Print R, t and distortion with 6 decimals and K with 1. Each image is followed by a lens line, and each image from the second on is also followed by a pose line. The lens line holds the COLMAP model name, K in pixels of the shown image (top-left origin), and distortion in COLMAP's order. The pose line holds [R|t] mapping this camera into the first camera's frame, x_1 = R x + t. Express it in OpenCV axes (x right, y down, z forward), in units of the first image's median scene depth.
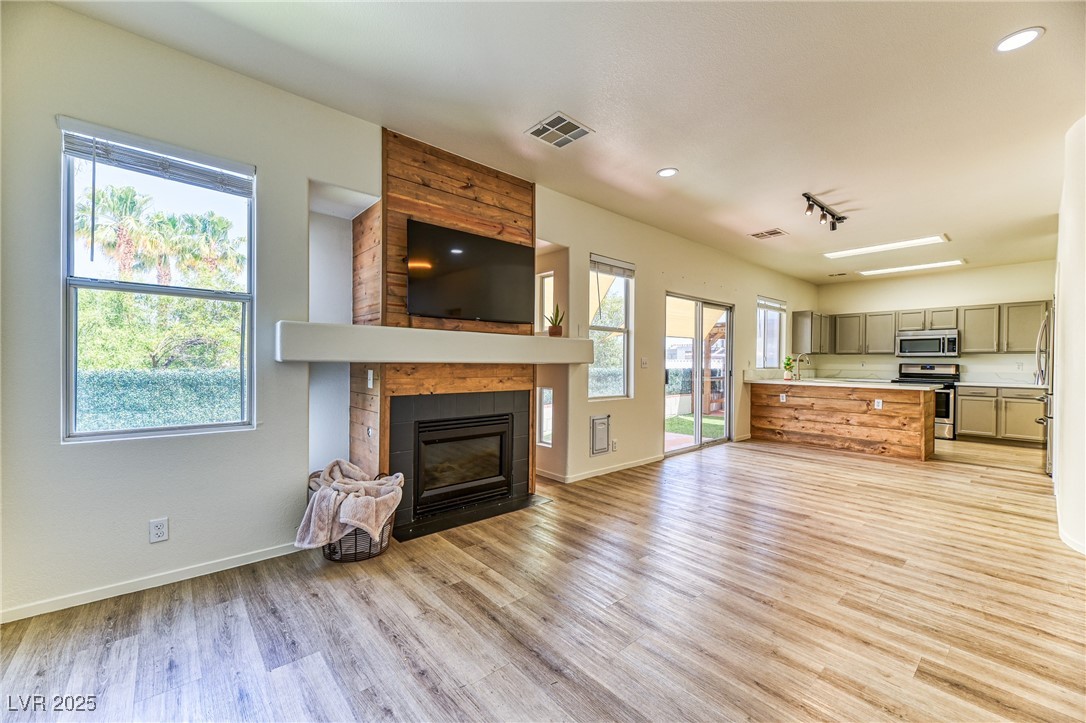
lens RADIAL K [[424.6, 0, 537.7], [0, 424.6, 364.4], [0, 0, 1]] dist [0.002900, 0.000308]
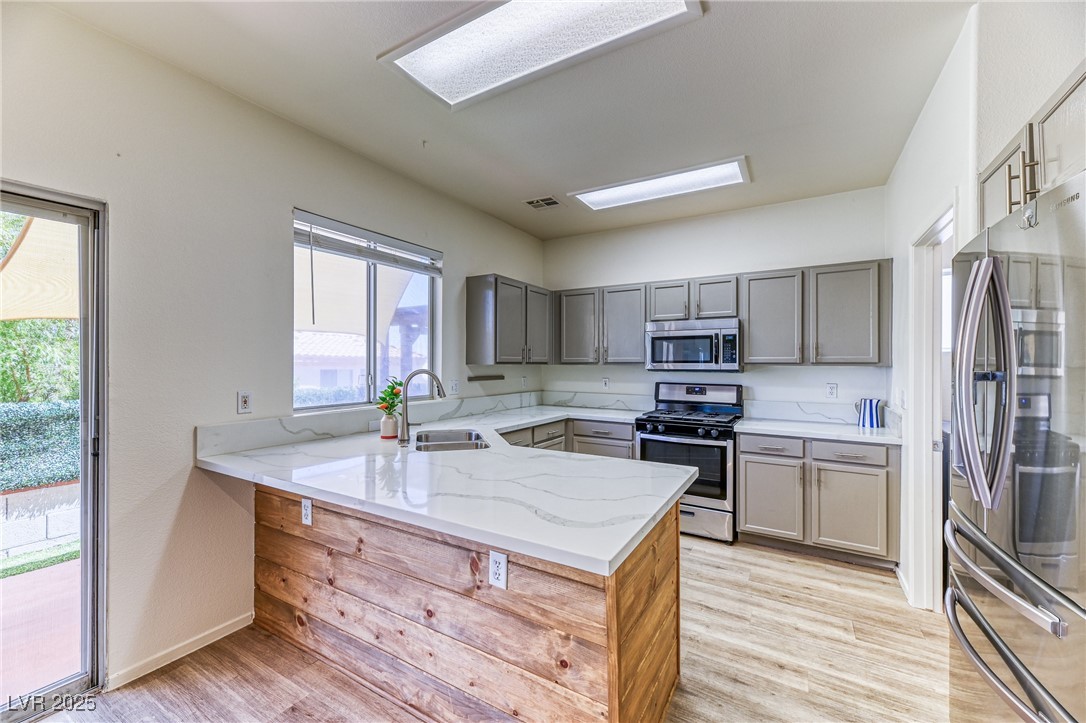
lens RADIAL K [[418.8, 0, 543.0], [0, 418.8, 361.5], [0, 0, 1]] dist [0.003360, 0.000129]
pose [[0.947477, -0.006468, 0.319759, 0.633288], [0.008586, 0.999950, -0.005216, -0.030878], [-0.319709, 0.007687, 0.947485, 0.629473]]
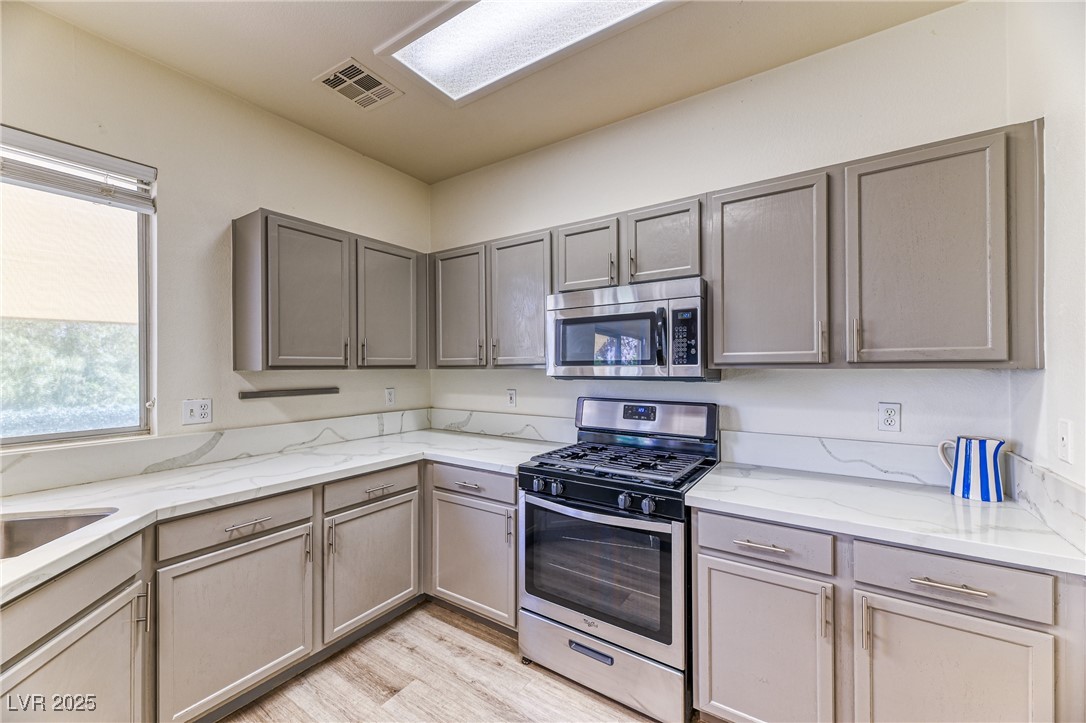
lens RADIAL K [[424.6, 0, 537.7], [0, 424.6, 364.4], [0, 0, 1]] dist [0.002900, 0.000308]
pose [[0.962008, -0.015036, 0.272606, 0.854630], [0.016976, 0.999845, -0.004758, -0.029894], [-0.272492, 0.009205, 0.962114, 0.811862]]
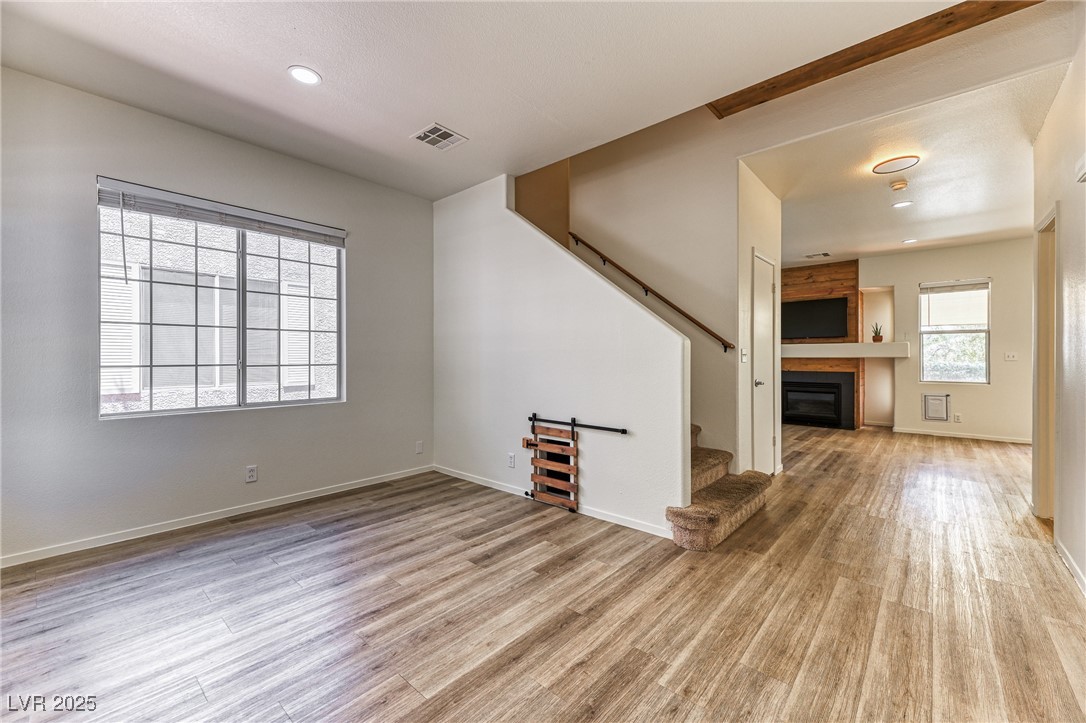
lens RADIAL K [[432.9, 0, 539.1], [0, 432.9, 360.2], [0, 0, 1]] dist [0.001863, 0.000091]
pose [[0.123863, -0.005767, -0.992283, 0.962060], [-0.003722, 0.999973, -0.006277, 0.014646], [0.992292, 0.004470, 0.123838, -0.338082]]
